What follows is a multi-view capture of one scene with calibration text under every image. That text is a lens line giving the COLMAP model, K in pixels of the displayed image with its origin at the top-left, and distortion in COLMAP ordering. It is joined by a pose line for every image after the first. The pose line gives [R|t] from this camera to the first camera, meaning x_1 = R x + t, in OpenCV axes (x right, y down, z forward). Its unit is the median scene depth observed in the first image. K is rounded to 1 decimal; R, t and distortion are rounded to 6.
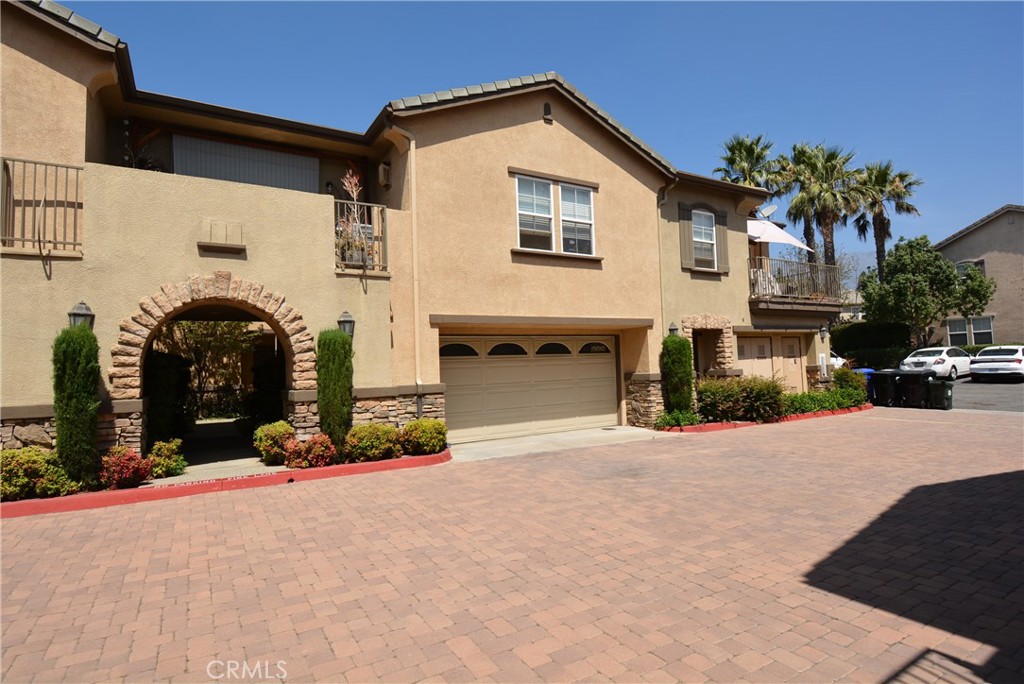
lens RADIAL K [[520.7, 0, 520.9], [0, 520.7, 340.7], [0, 0, 1]] dist [-0.008048, -0.015129]
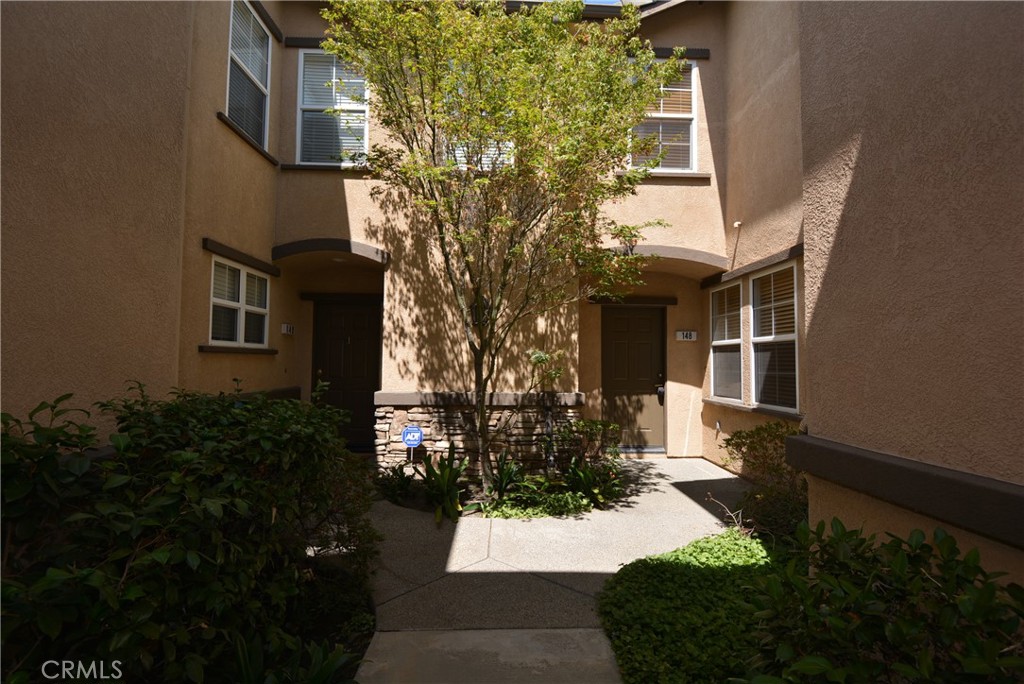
lens RADIAL K [[472.8, 0, 514.3], [0, 472.8, 341.6], [0, 0, 1]] dist [-0.000058, 0.000013]
pose [[0.860572, 0.020291, -0.508924, -2.424453], [-0.014660, 0.999779, 0.015073, 0.261117], [0.509117, -0.005510, 0.860680, 4.081668]]
